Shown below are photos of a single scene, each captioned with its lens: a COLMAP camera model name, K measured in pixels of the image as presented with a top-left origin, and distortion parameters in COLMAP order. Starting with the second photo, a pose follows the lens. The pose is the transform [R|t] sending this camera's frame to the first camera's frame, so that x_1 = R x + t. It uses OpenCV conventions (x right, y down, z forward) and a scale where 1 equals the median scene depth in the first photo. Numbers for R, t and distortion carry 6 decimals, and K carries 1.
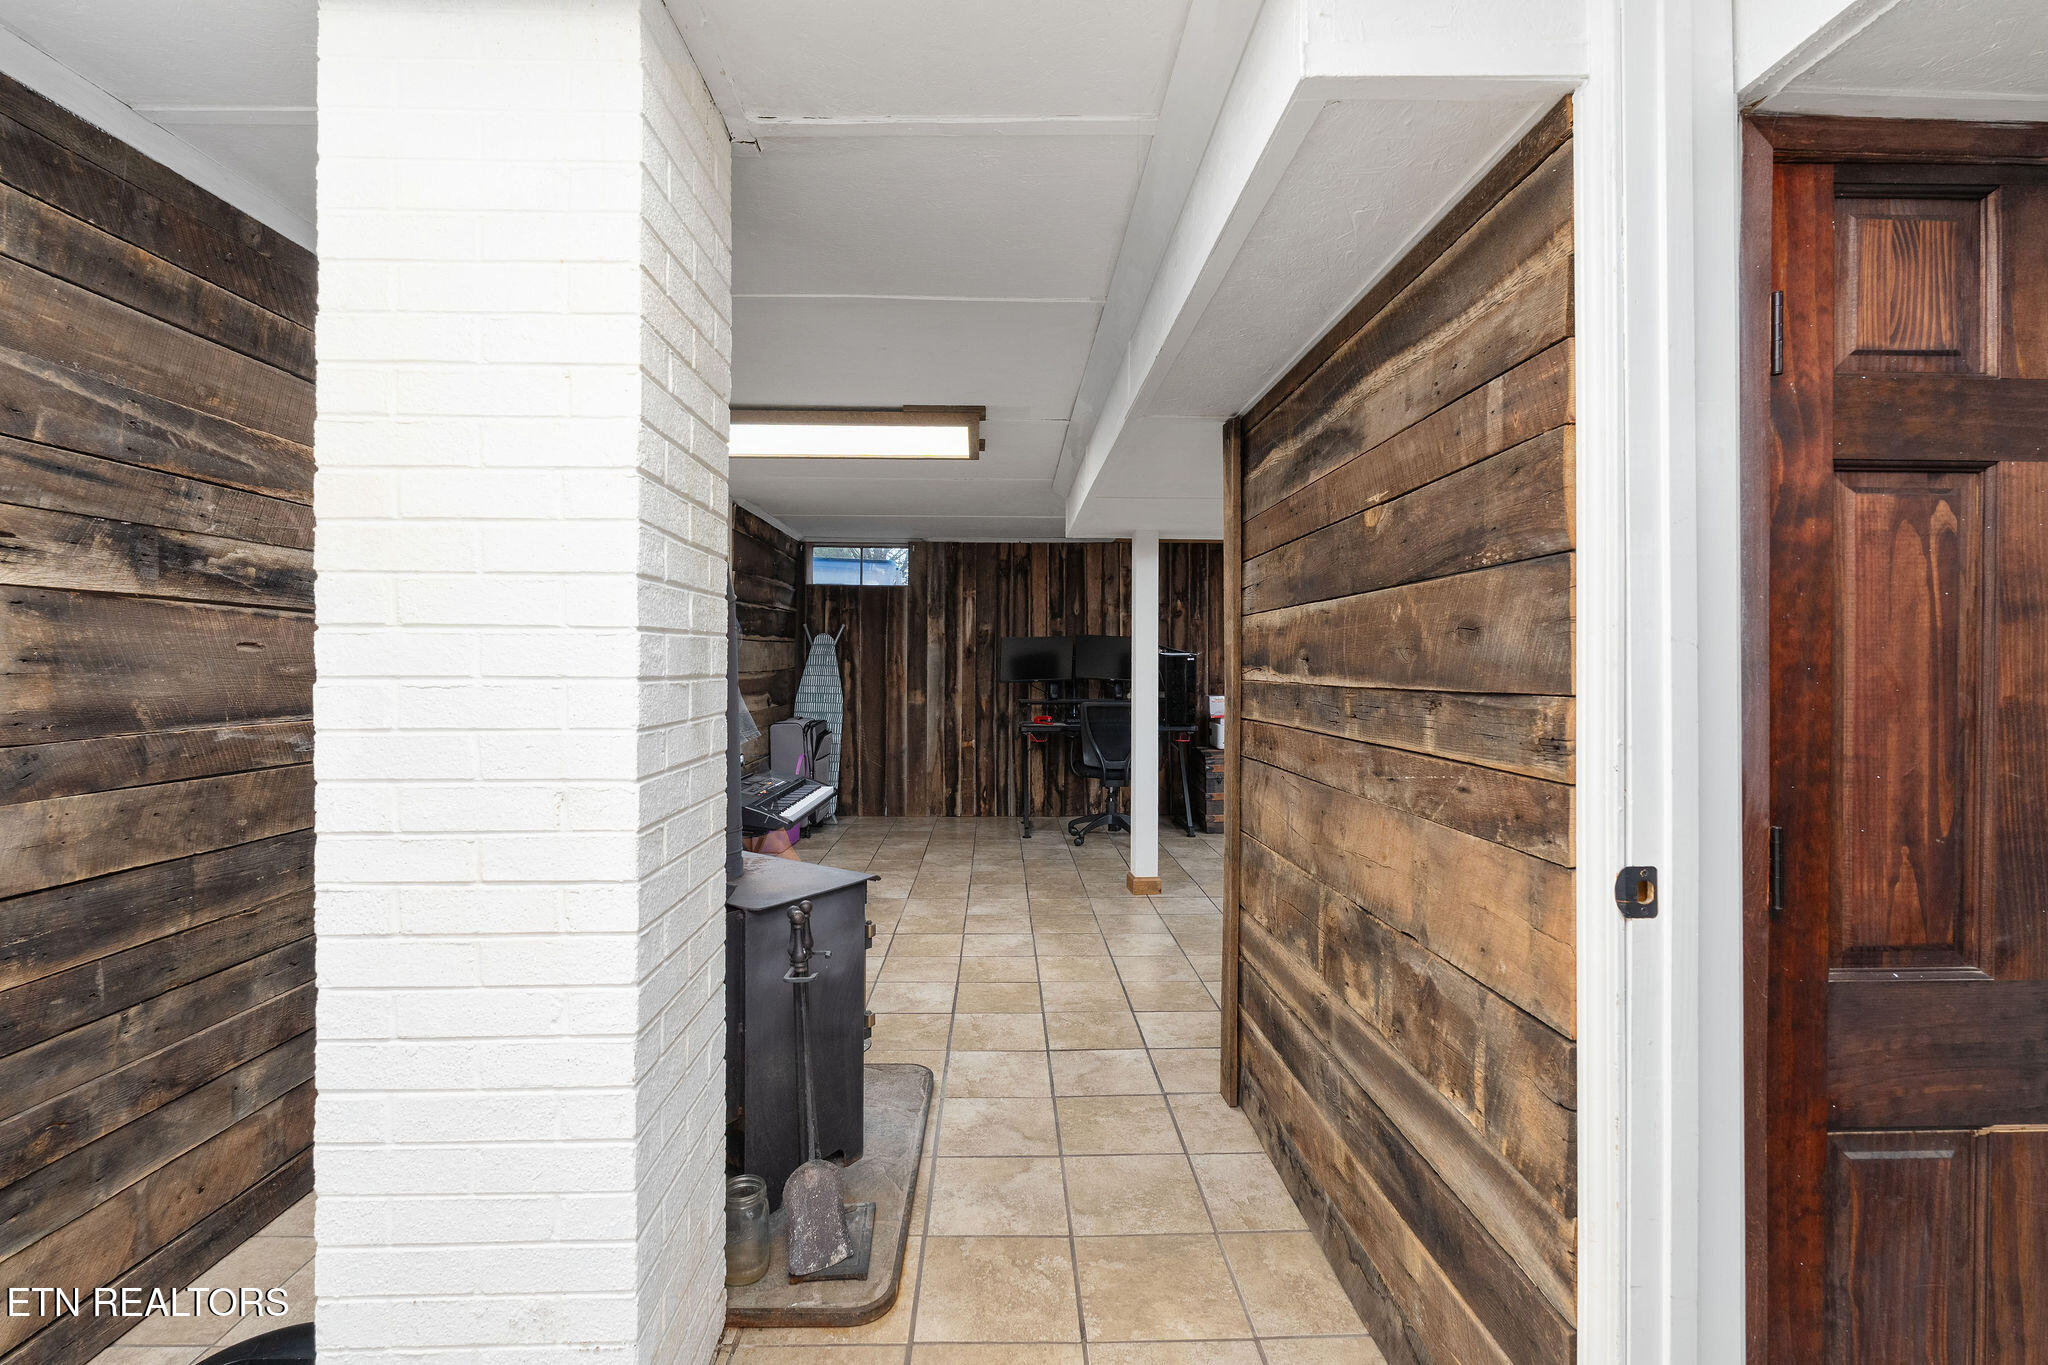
lens RADIAL K [[912.6, 0, 1019.7], [0, 912.6, 675.1], [0, 0, 1]] dist [-0.001769, 0.000029]
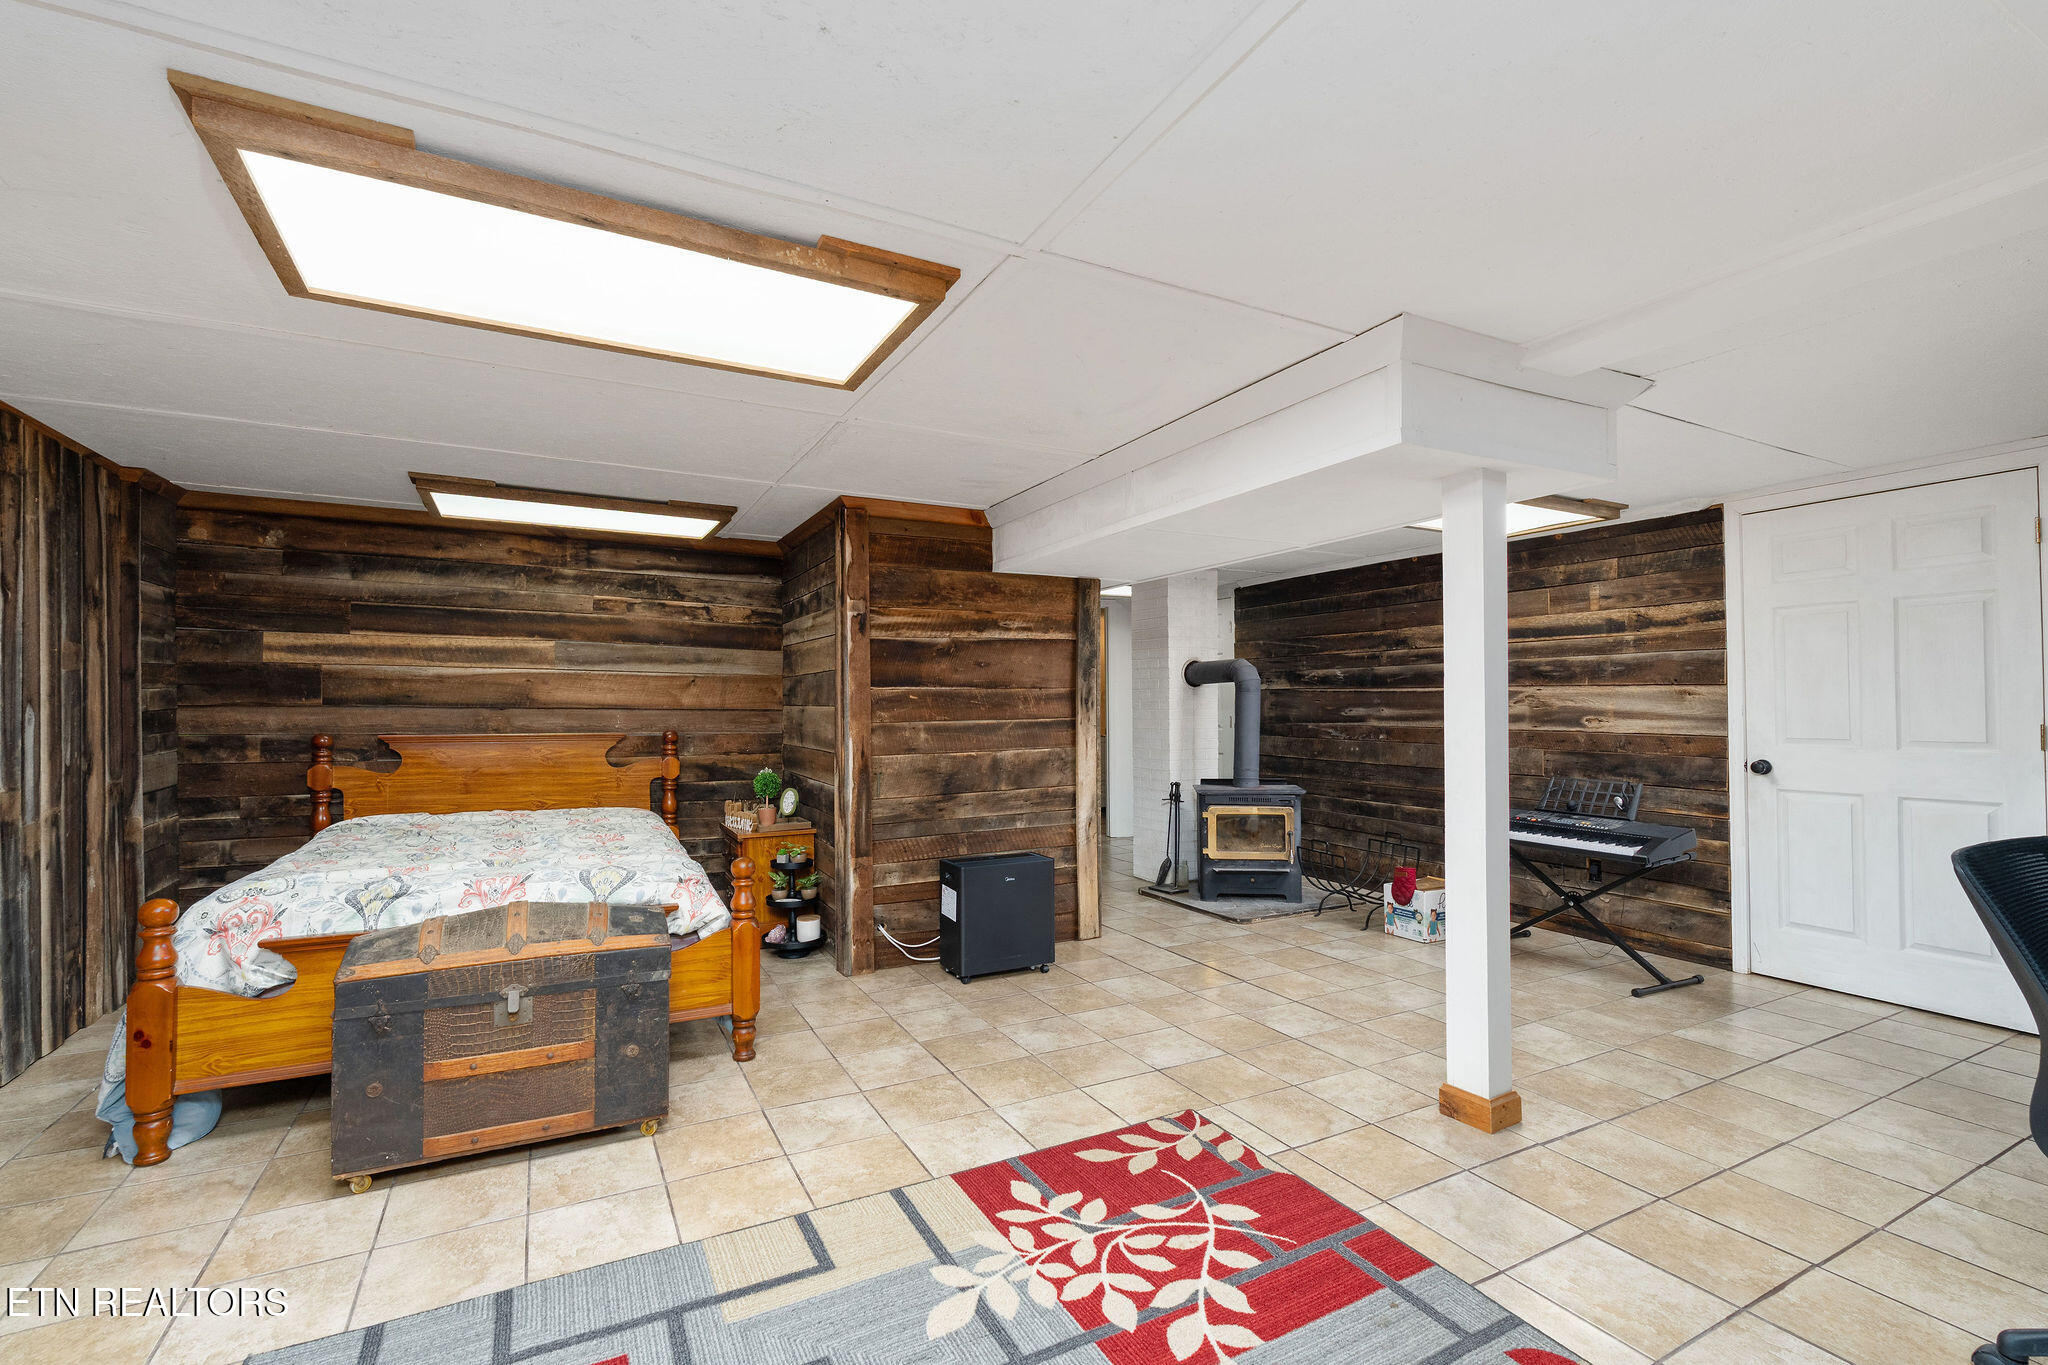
lens RADIAL K [[912.6, 0, 1019.7], [0, 912.6, 675.1], [0, 0, 1]] dist [-0.001769, 0.000029]
pose [[-0.895672, -0.011627, -0.444563, 0.432383], [-0.001903, 0.999749, -0.022313, -0.013049], [0.444711, -0.019139, -0.895469, 0.933936]]
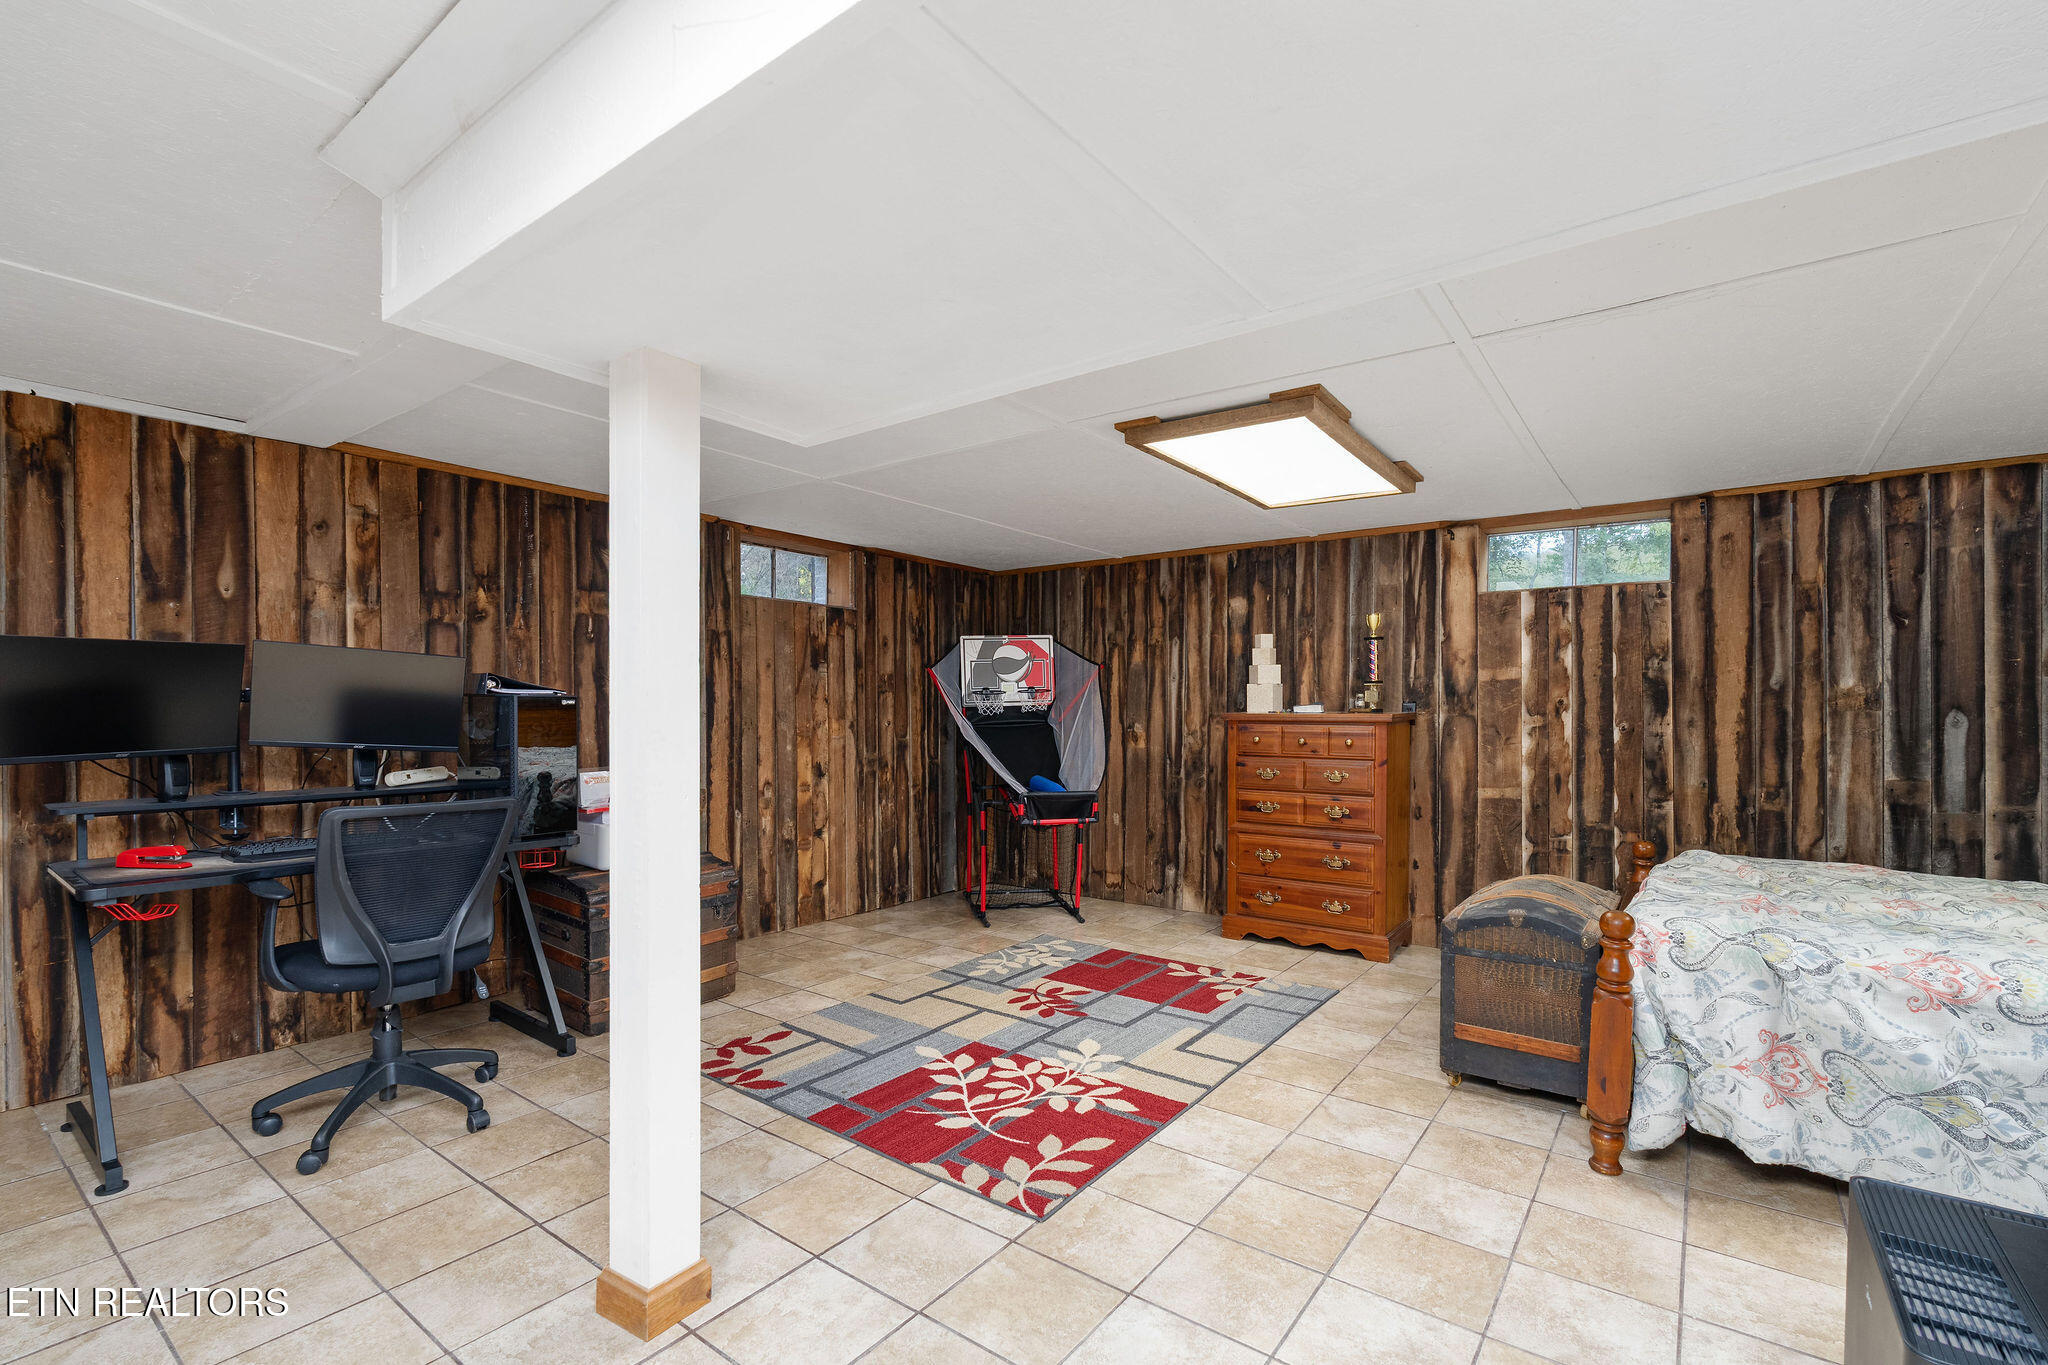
lens RADIAL K [[914.5, 0, 1023.5], [0, 914.5, 723.4], [0, 0, 1]] dist [-0.000496, 0.000031]
pose [[0.621600, -0.007871, 0.783296, -0.043427], [0.007992, 0.999961, 0.003706, -0.004656], [-0.783294, 0.003957, 0.621638, 0.435008]]
